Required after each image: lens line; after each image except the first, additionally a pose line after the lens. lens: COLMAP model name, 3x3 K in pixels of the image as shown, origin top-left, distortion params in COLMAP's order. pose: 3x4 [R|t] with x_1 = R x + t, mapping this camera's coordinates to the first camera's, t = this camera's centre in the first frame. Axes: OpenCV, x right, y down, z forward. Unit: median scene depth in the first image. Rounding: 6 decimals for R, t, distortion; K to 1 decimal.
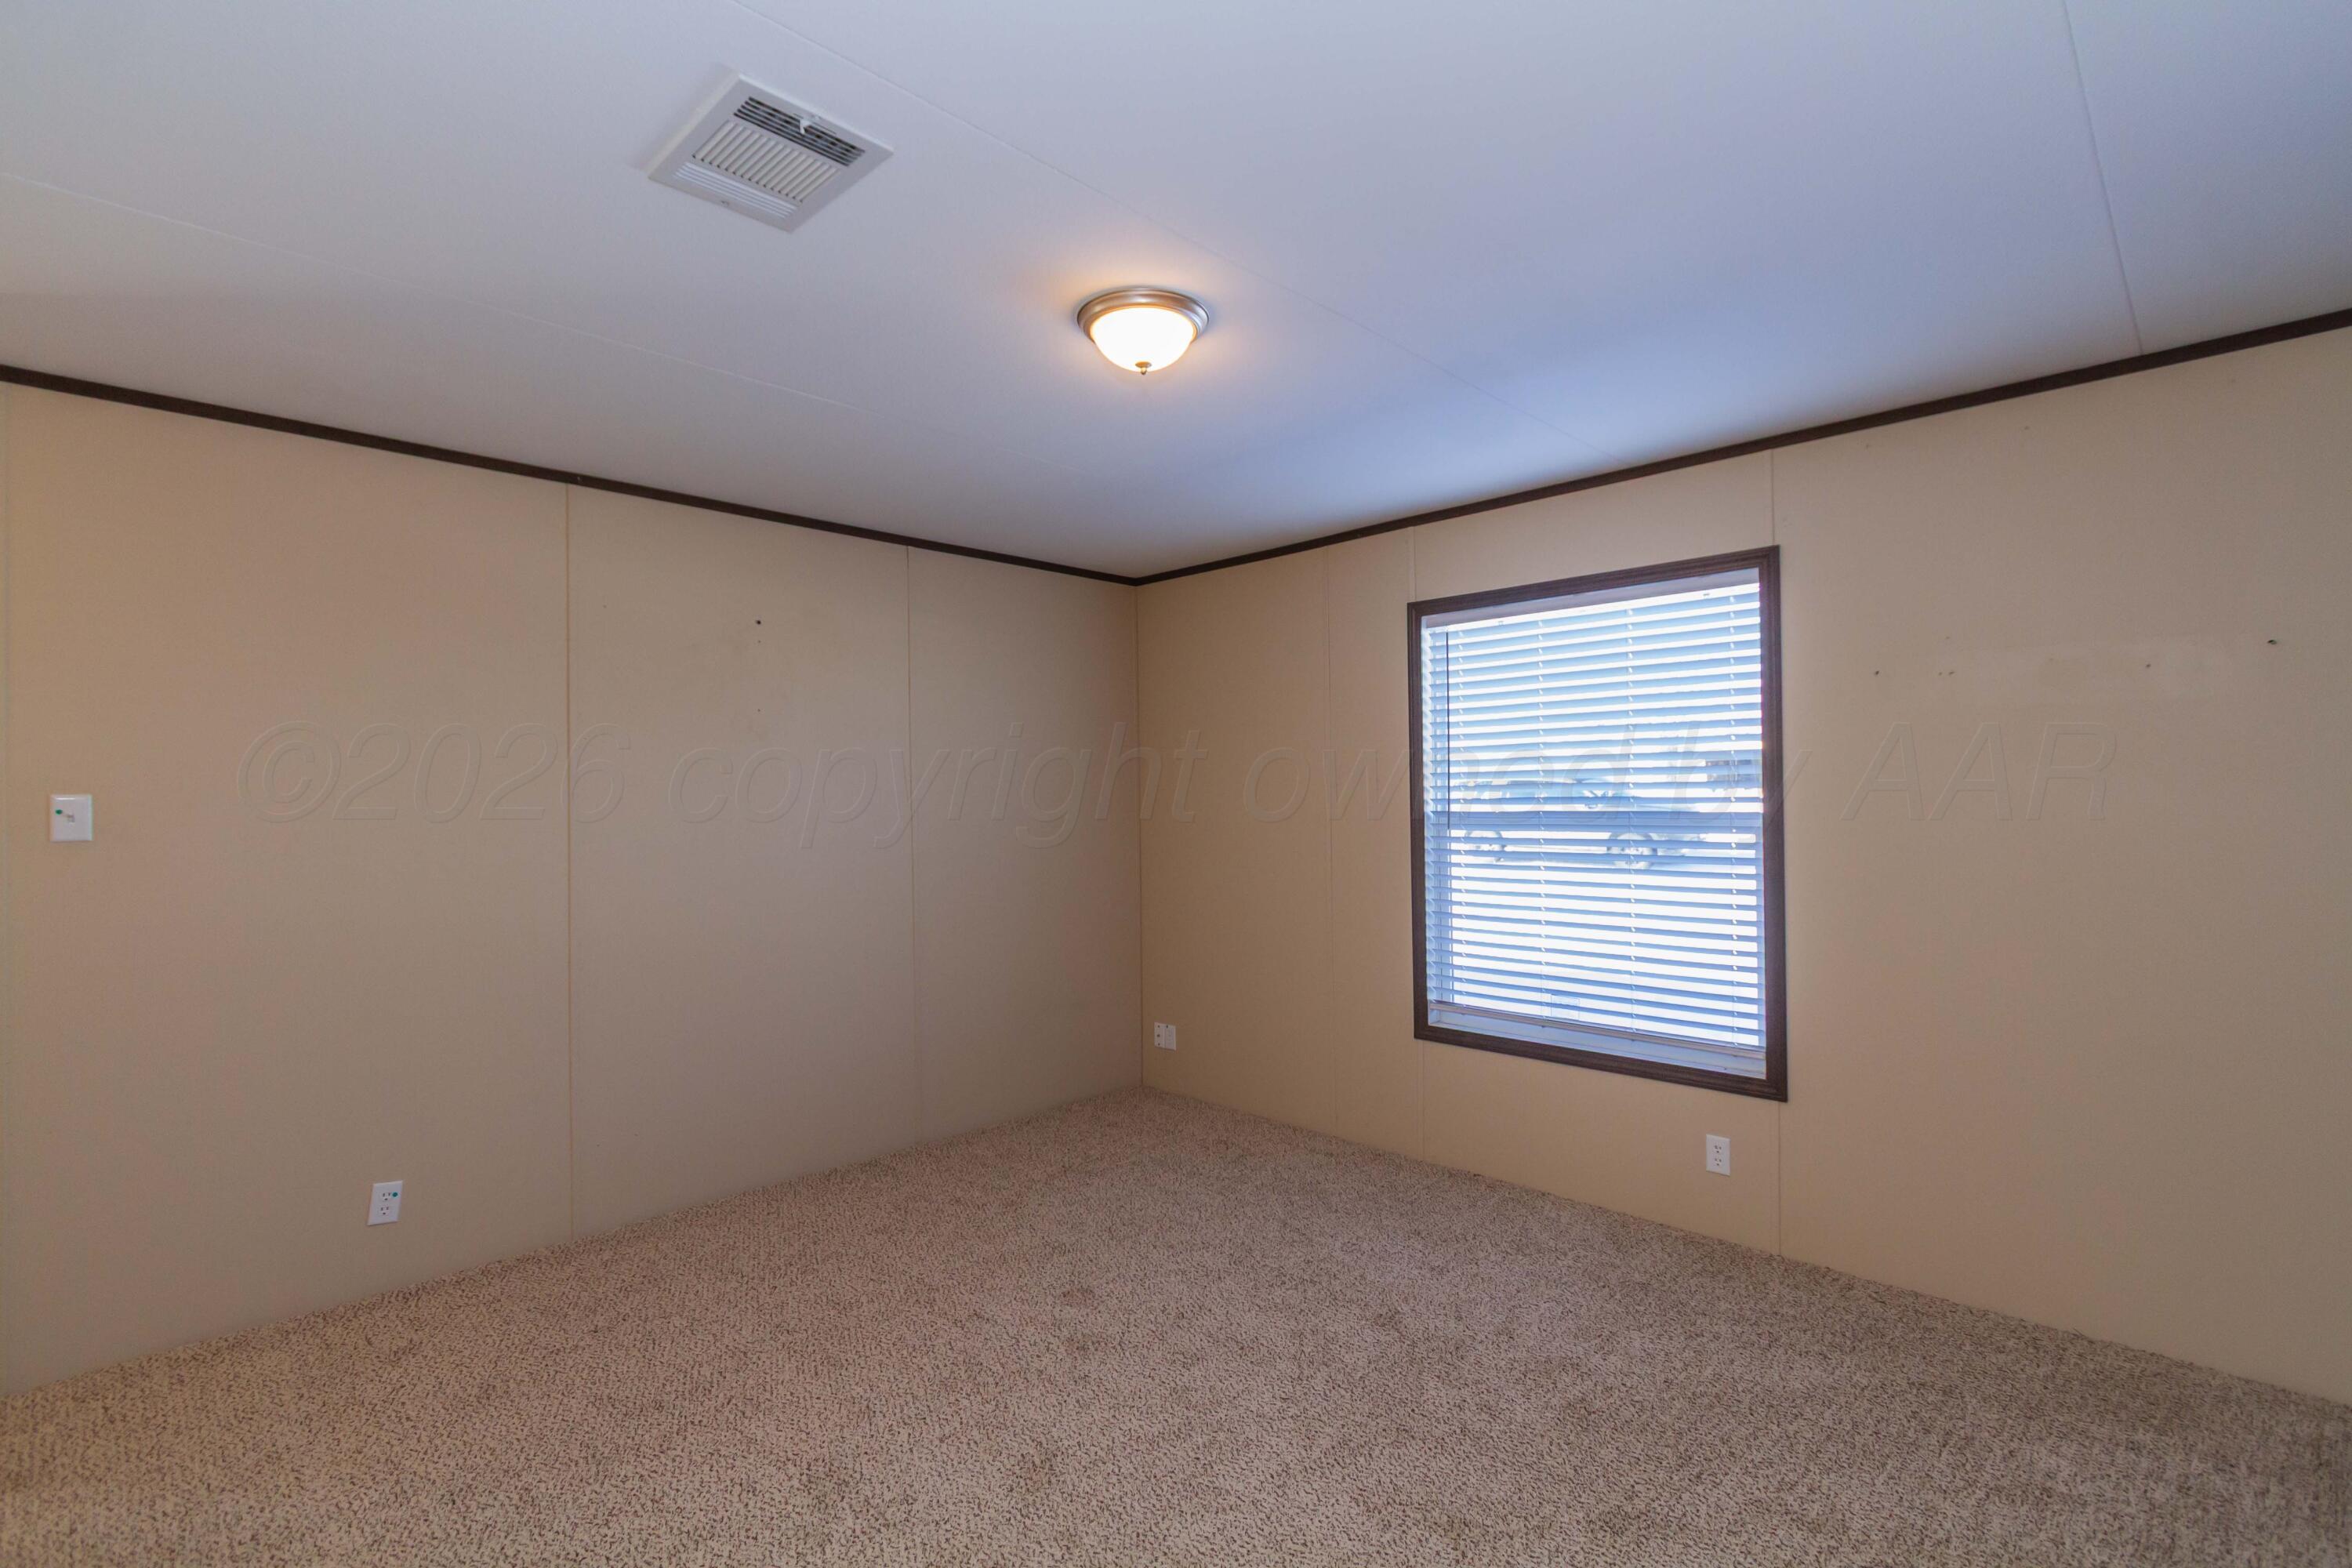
lens RADIAL K [[1037.4, 0, 1184.4], [0, 1037.4, 781.9], [0, 0, 1]] dist [-0.027458, -0.000108]
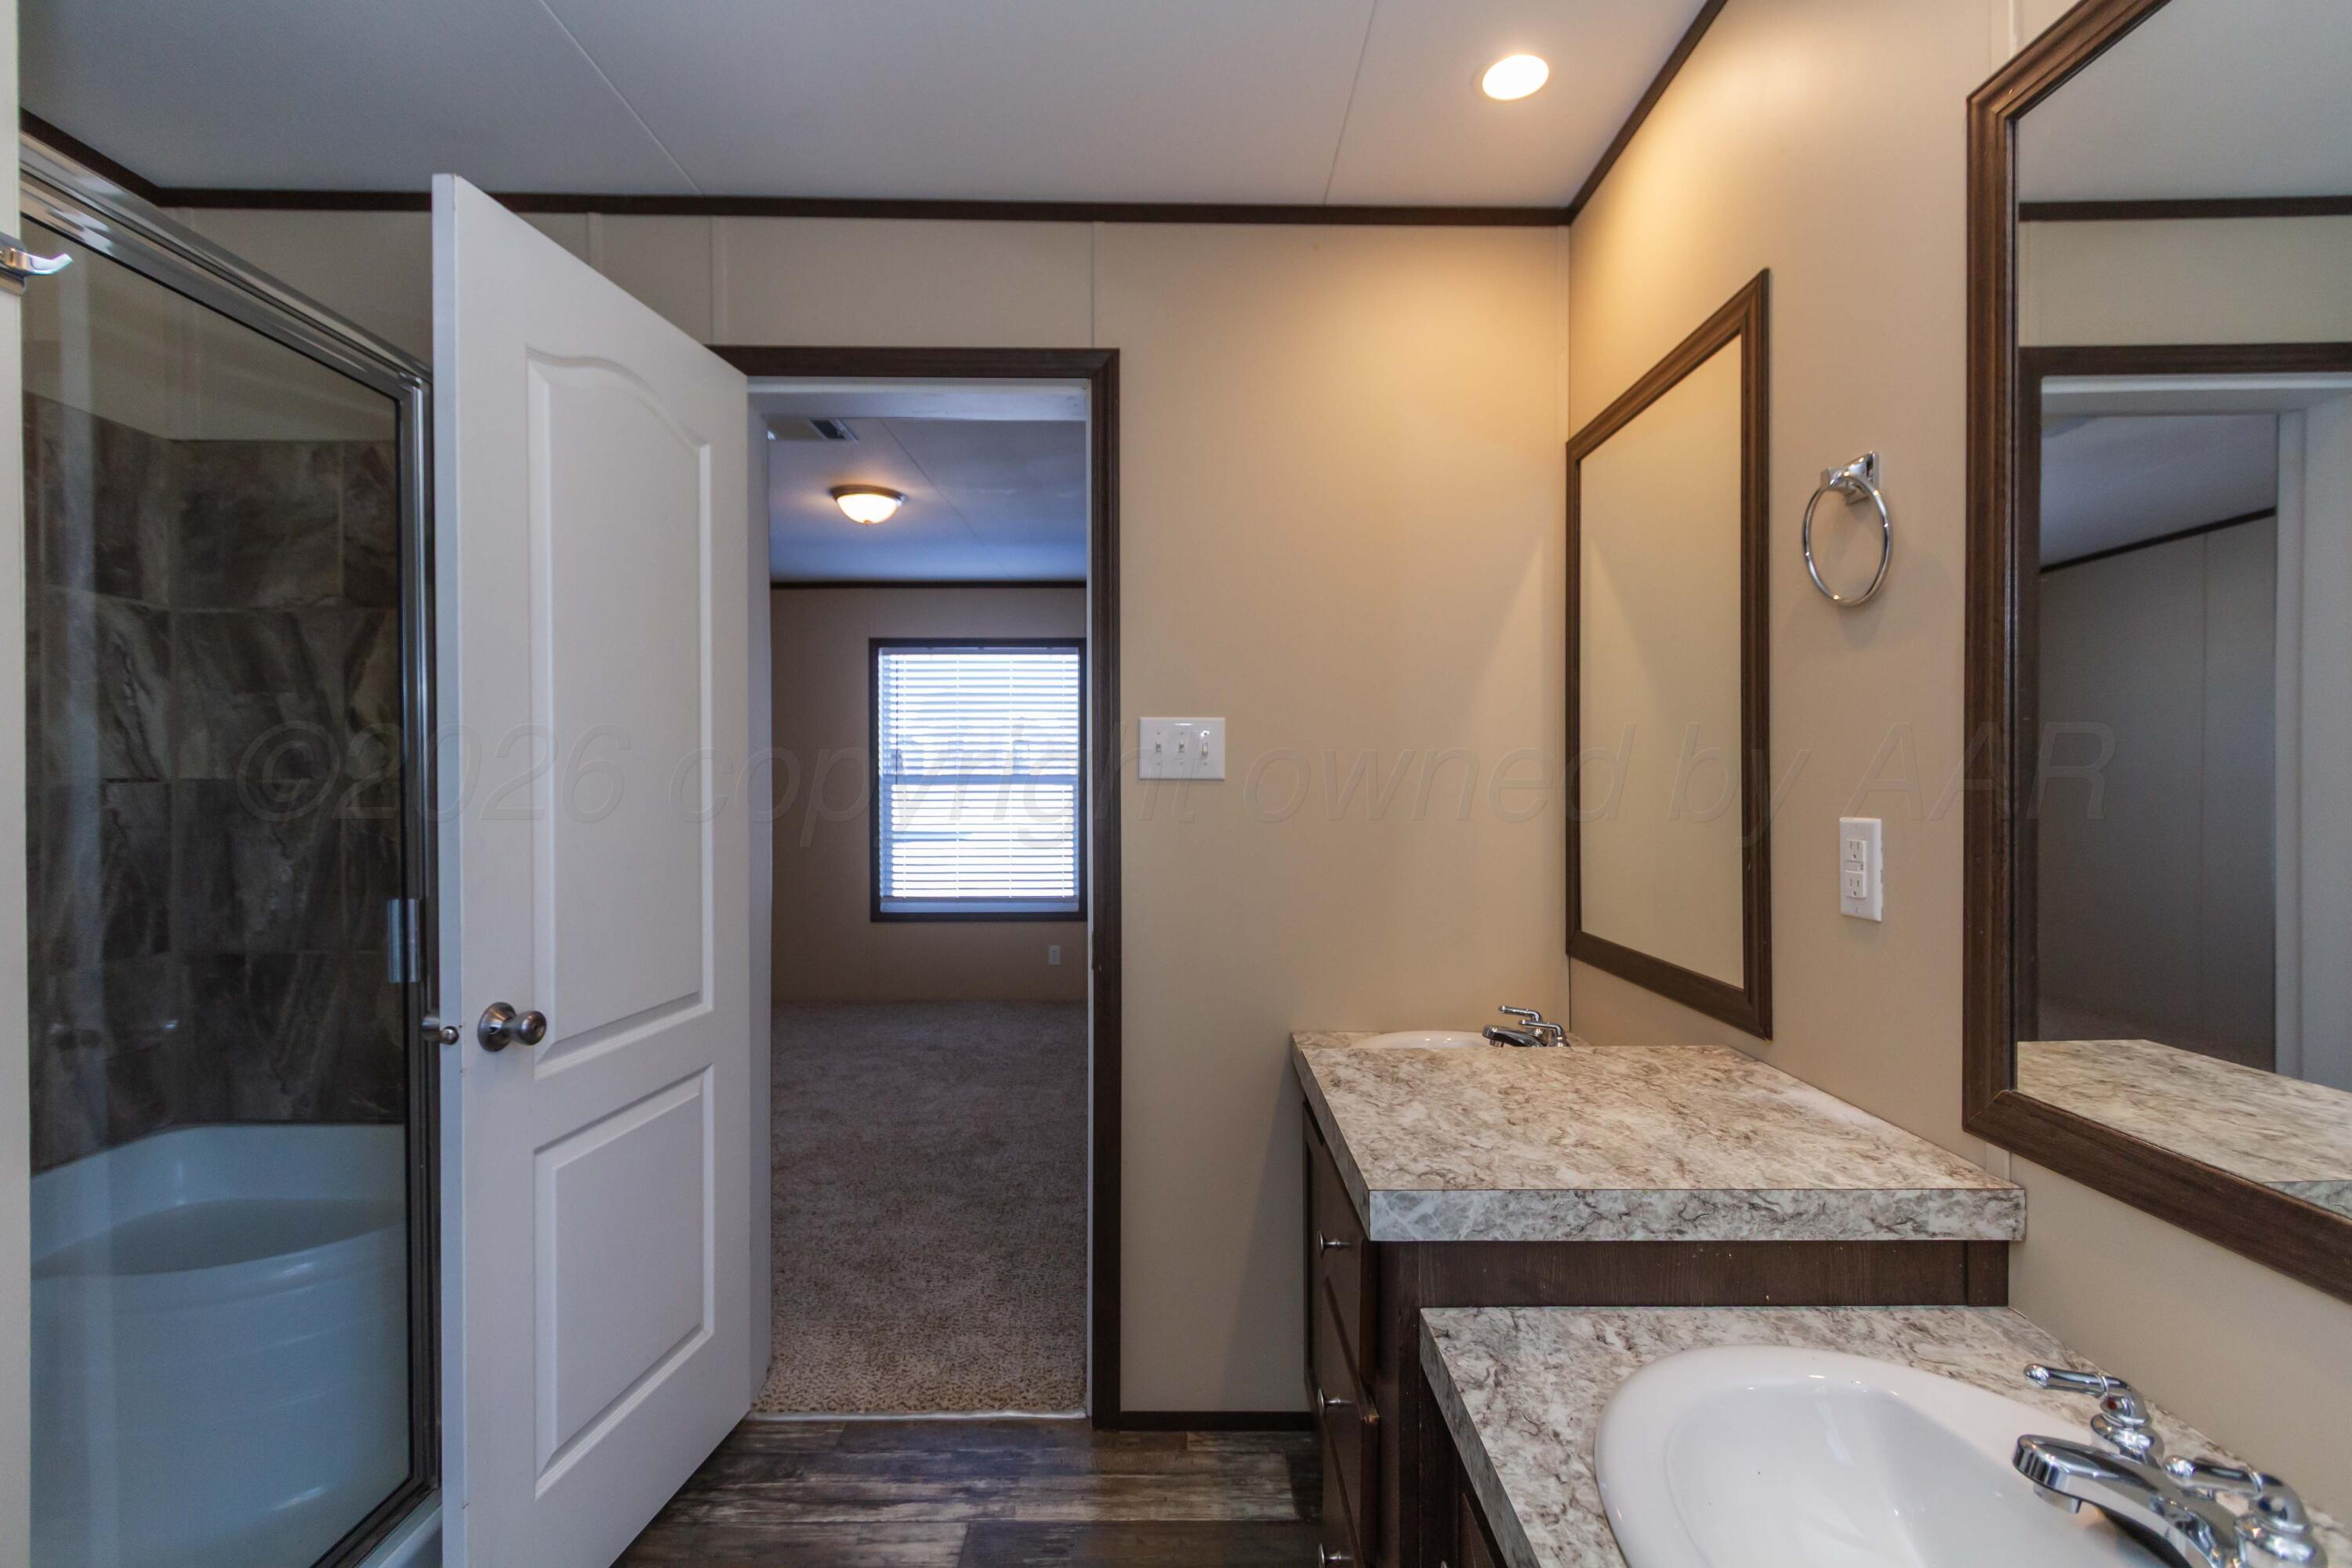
lens RADIAL K [[1074.8, 0, 1172.8], [0, 1074.8, 790.5], [0, 0, 1]] dist [0.000280, -0.001025]
pose [[0.700477, 0.001445, 0.713674, -0.645416], [-0.014750, 0.999814, 0.012454, 0.028219], [-0.713523, -0.019250, 0.700368, -0.468323]]
